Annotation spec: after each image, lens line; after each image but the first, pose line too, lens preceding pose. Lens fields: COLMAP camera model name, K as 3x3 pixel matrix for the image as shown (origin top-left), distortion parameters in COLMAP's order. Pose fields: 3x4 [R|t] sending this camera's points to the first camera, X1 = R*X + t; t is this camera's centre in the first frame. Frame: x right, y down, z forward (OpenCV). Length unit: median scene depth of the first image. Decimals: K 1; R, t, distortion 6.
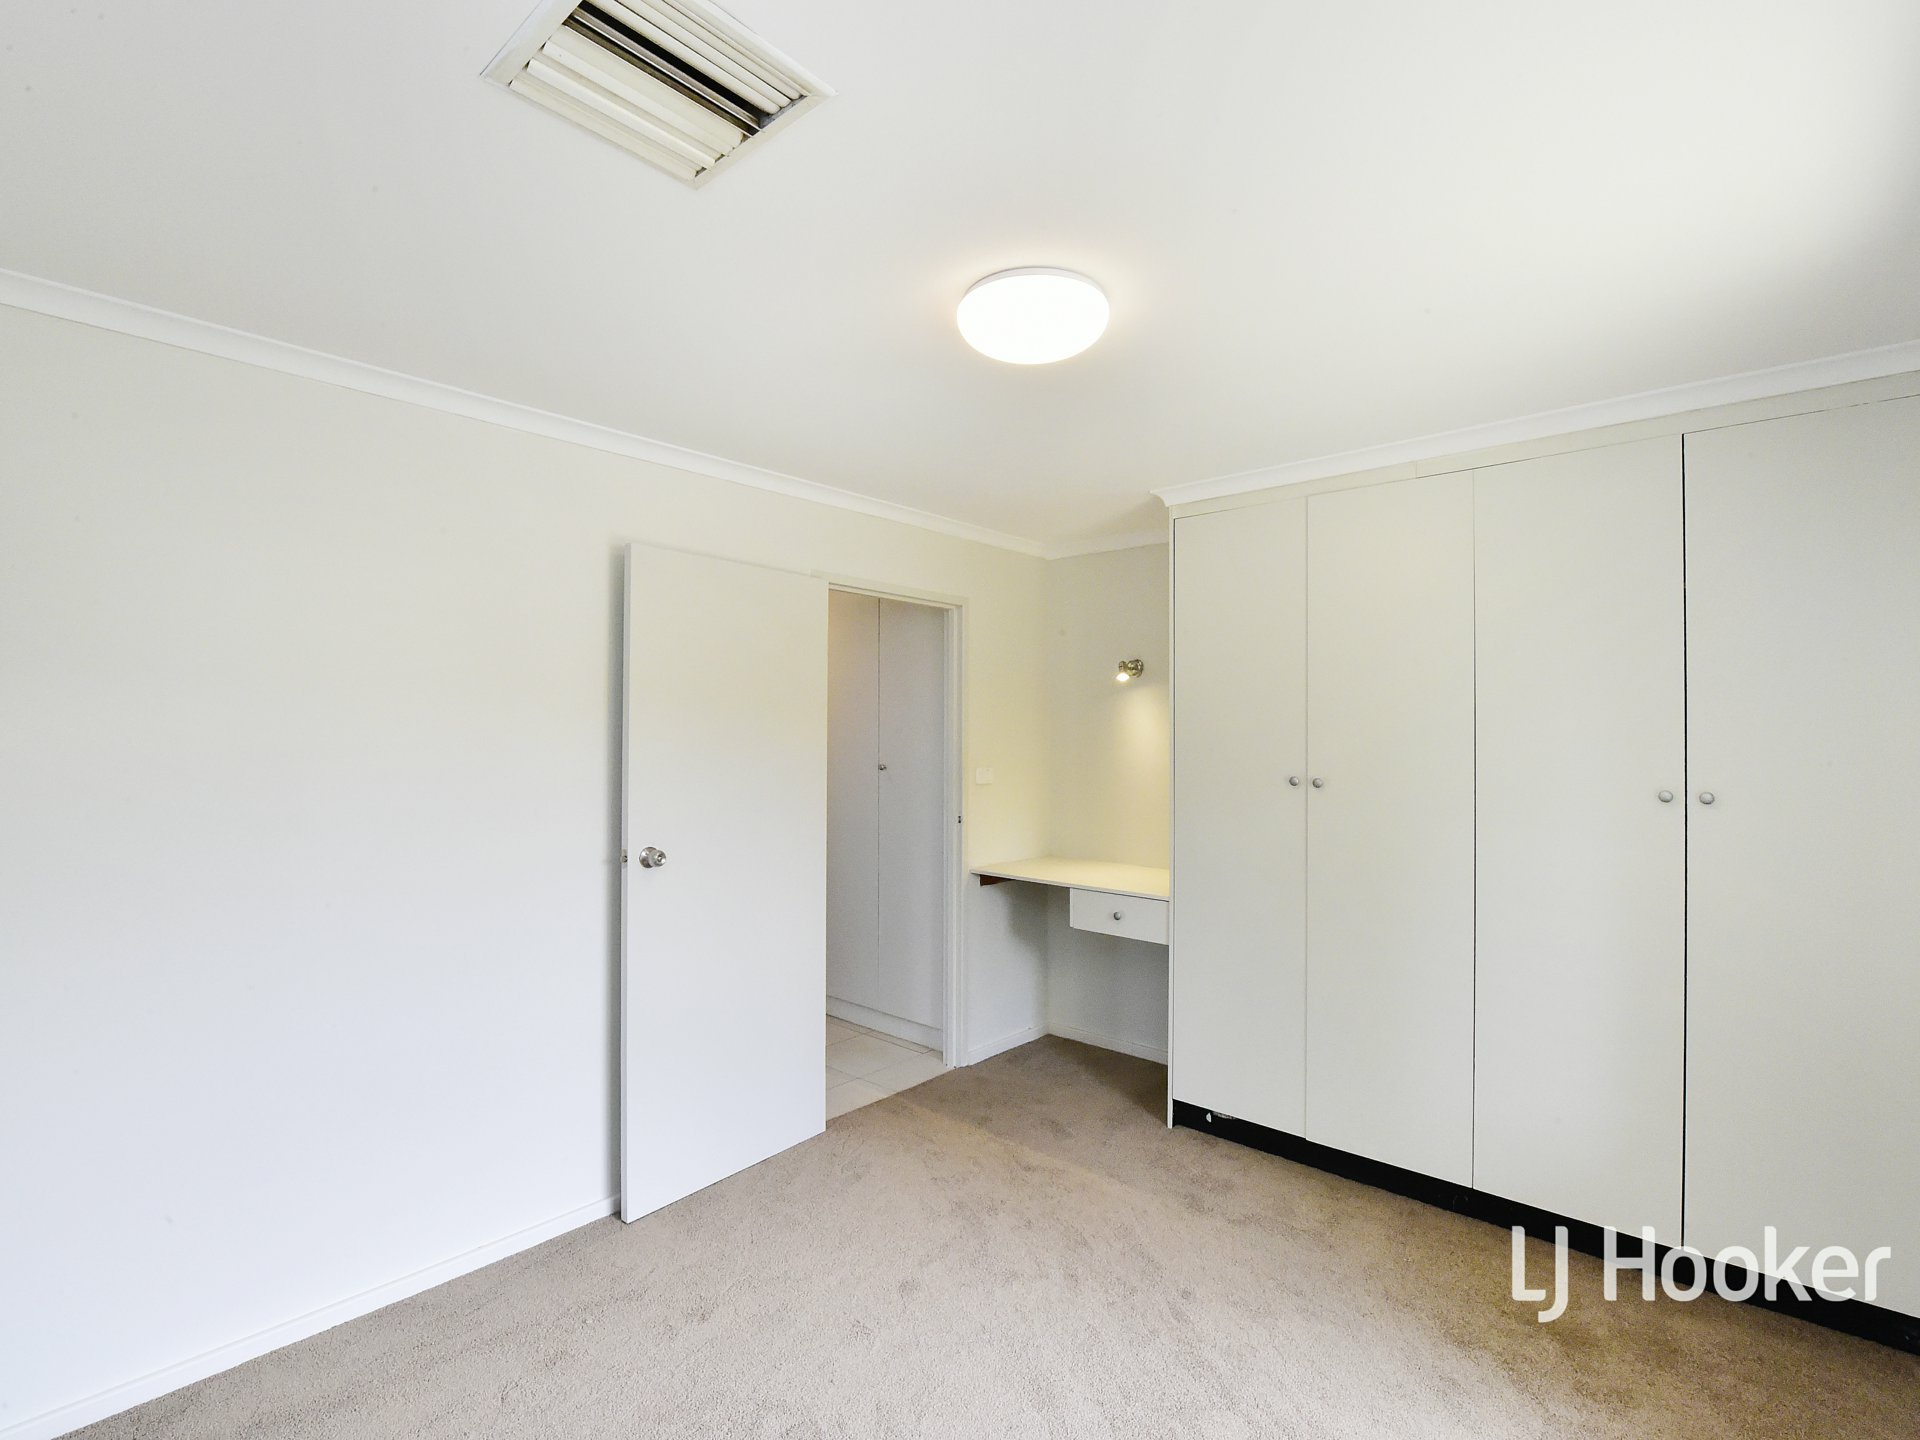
lens RADIAL K [[889.7, 0, 961.5], [0, 889.7, 726.4], [0, 0, 1]] dist [-0.003113, -0.000763]
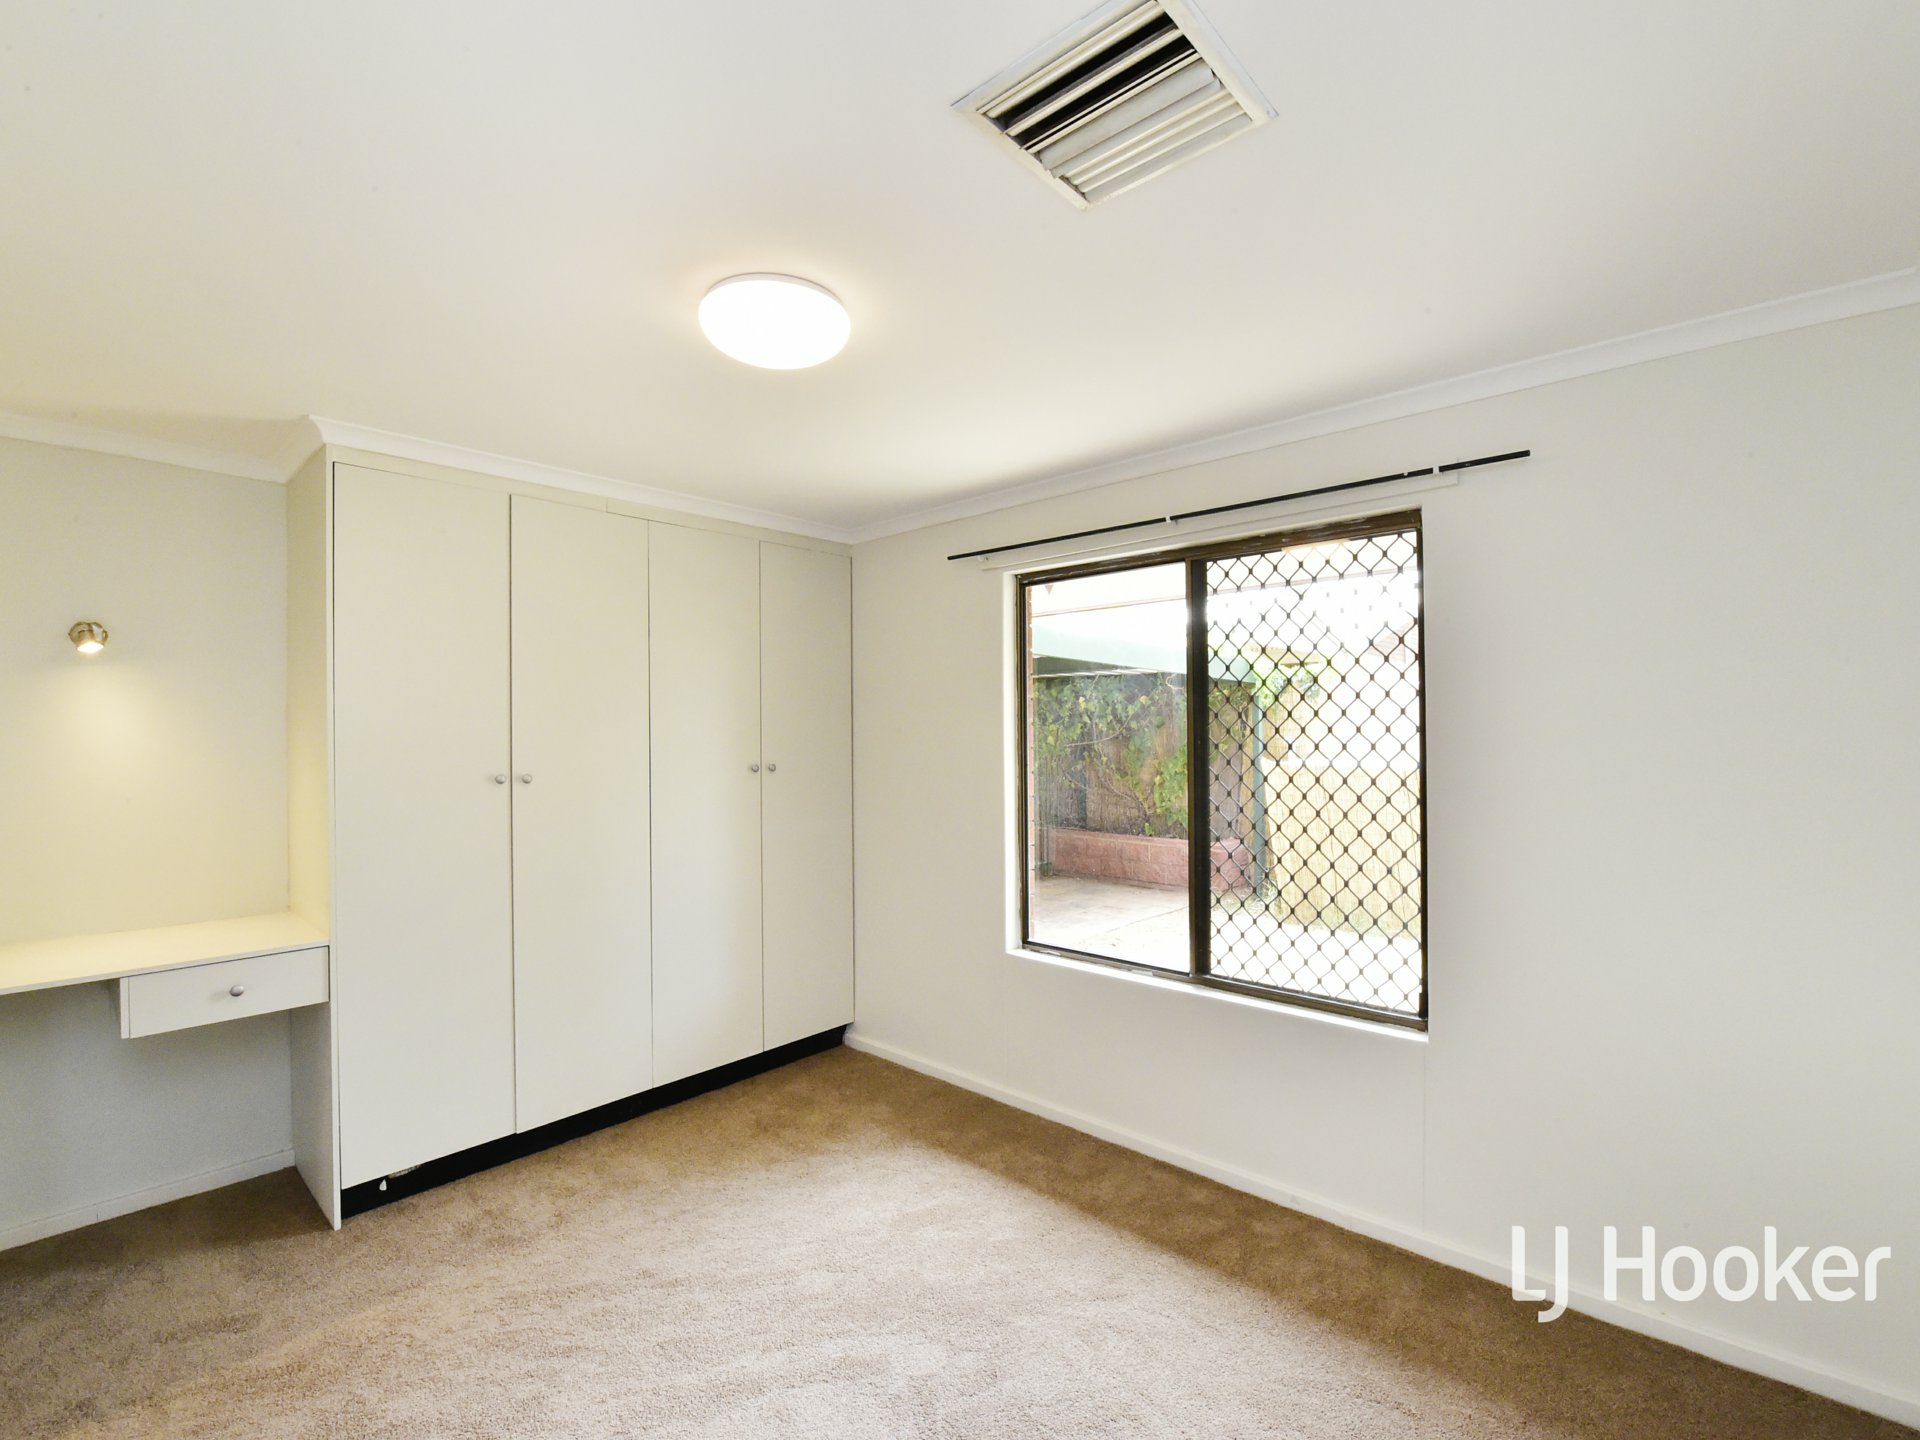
lens RADIAL K [[860.9, 0, 952.0], [0, 860.9, 721.1], [0, 0, 1]] dist [-0.018523, -0.001236]
pose [[0.019950, 0.004172, 0.999792, -0.524270], [-0.003649, 0.999985, -0.004100, -0.000454], [-0.999794, -0.003567, 0.019965, 0.449856]]
